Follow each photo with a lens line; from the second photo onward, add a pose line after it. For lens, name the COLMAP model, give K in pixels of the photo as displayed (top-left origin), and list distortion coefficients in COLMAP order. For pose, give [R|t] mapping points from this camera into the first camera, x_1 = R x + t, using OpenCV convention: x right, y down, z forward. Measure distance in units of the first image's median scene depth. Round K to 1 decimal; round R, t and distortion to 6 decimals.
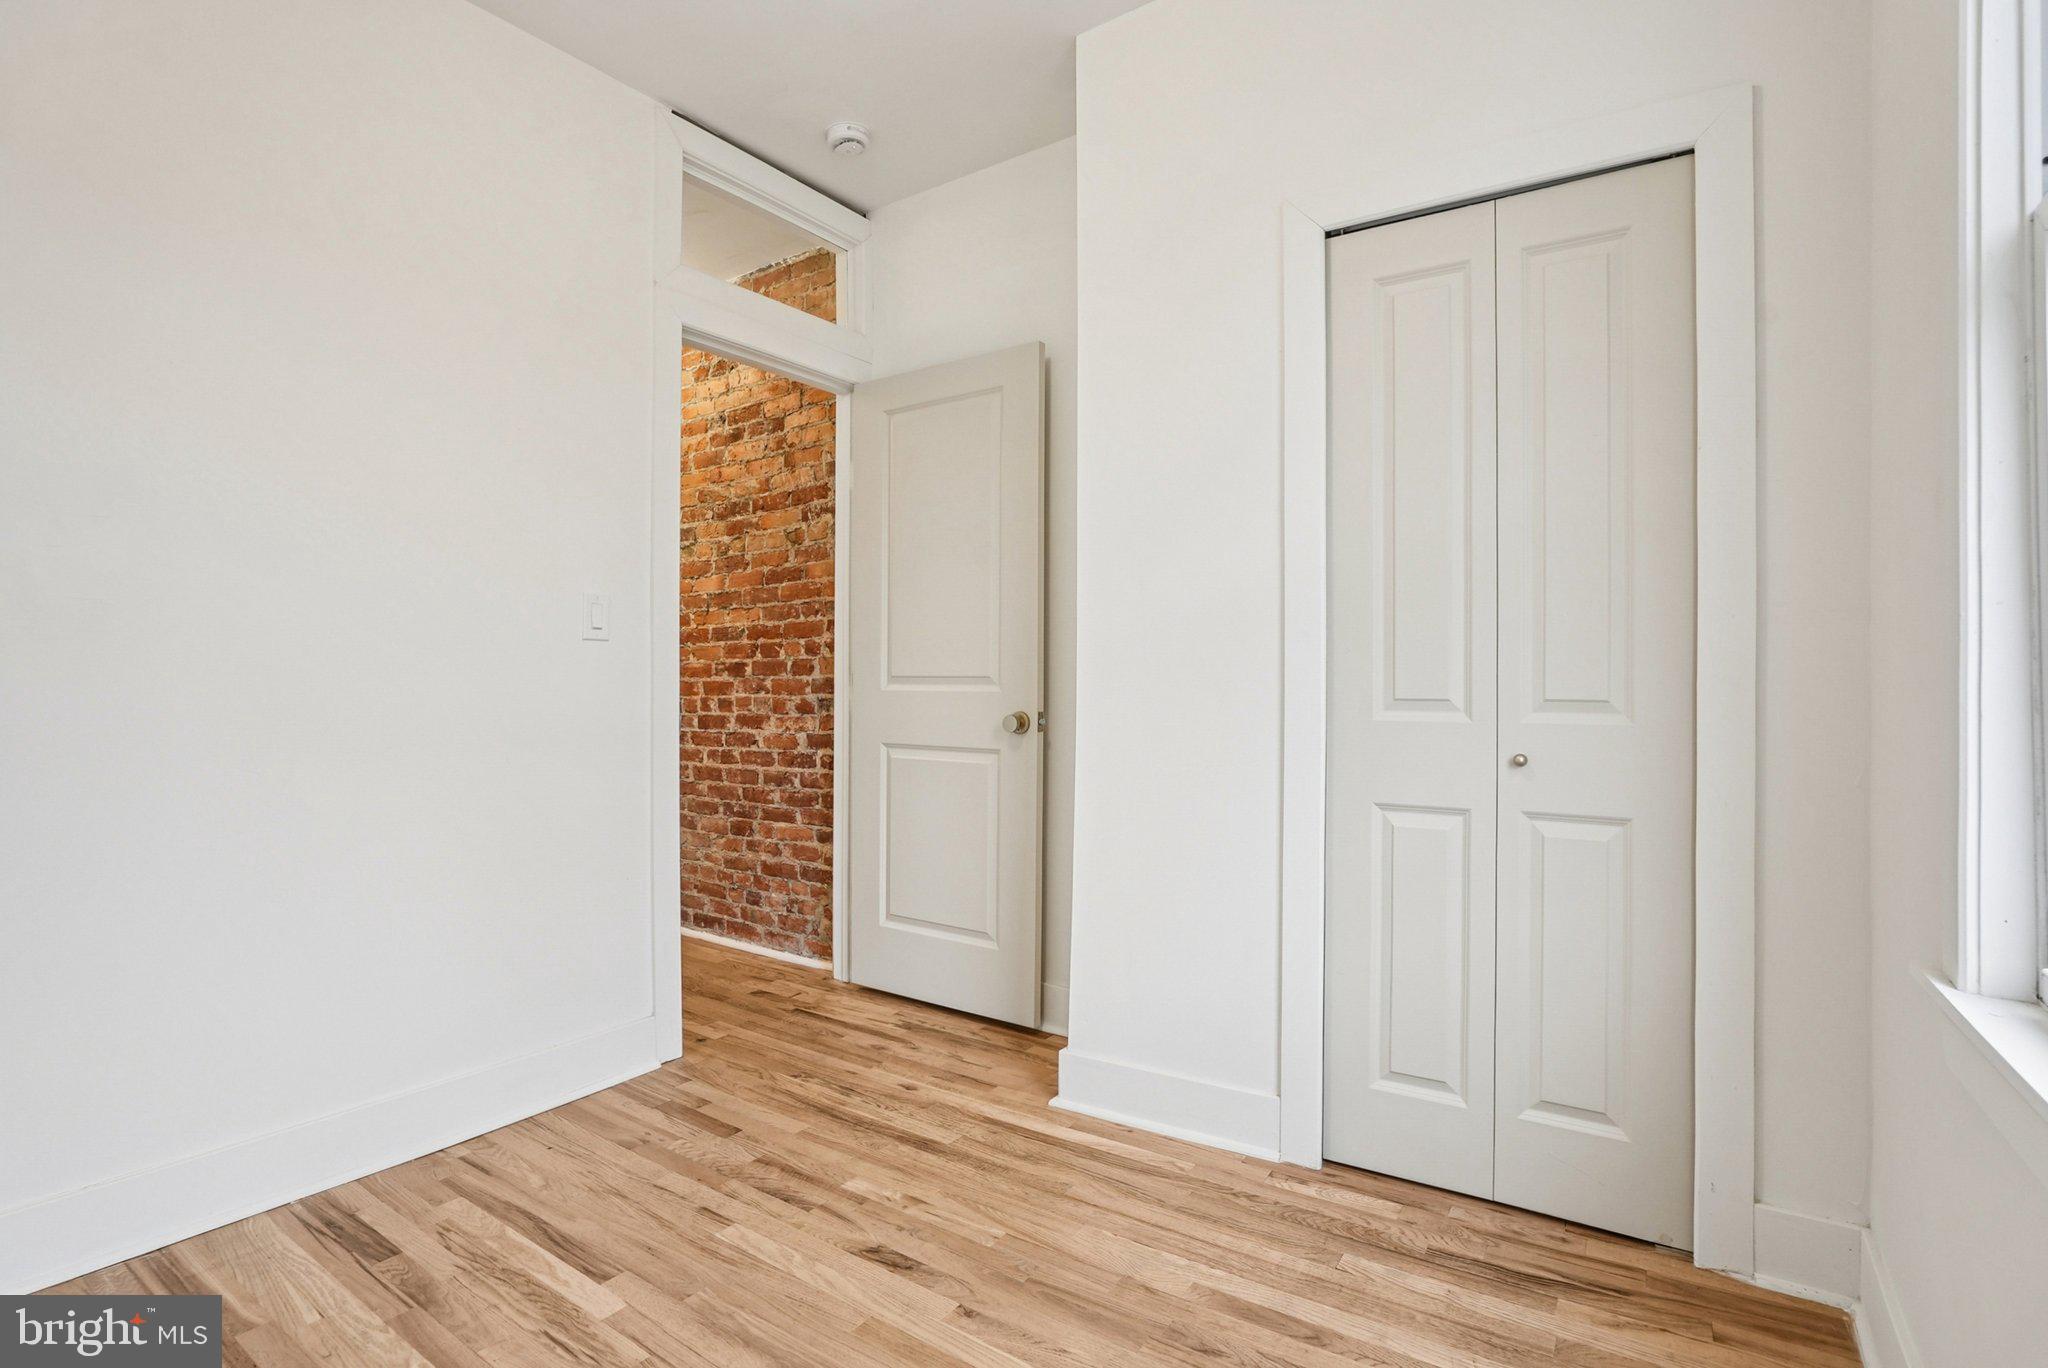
lens RADIAL K [[956.4, 0, 1023.5], [0, 956.4, 675.4], [0, 0, 1]] dist [-0.074181, 0.019997]
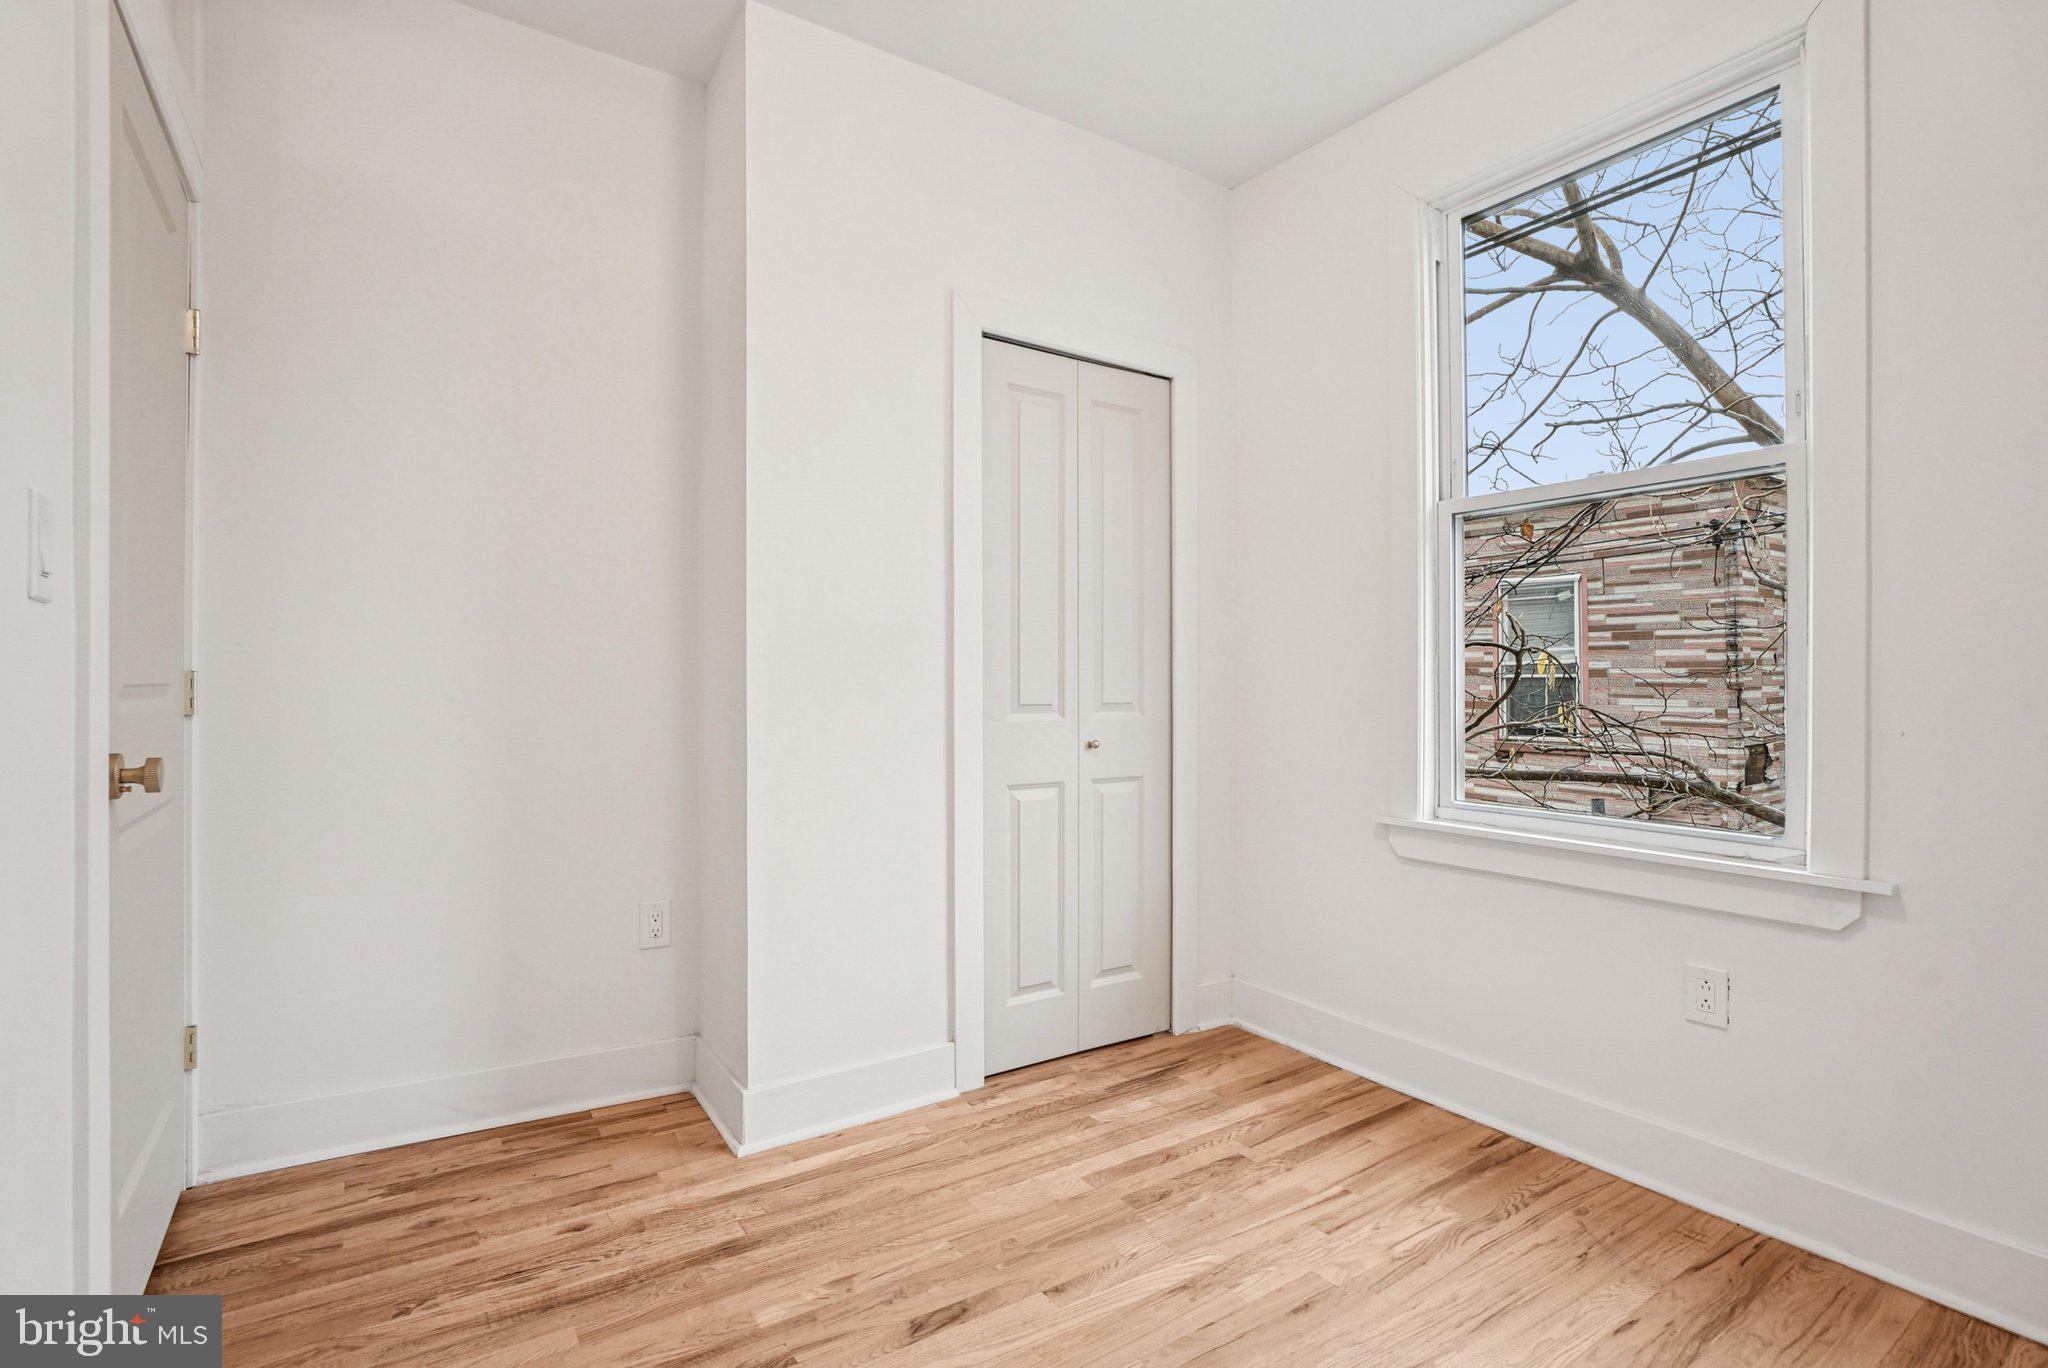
lens RADIAL K [[908.6, 0, 1024.0], [0, 908.6, 684.0], [0, 0, 1]] dist [-0.053799, 0.017017]
pose [[0.416637, 0.001602, 0.909072, -0.761957], [-0.008138, 0.999965, 0.001968, -0.006373], [-0.909037, -0.008218, 0.416635, 0.468278]]
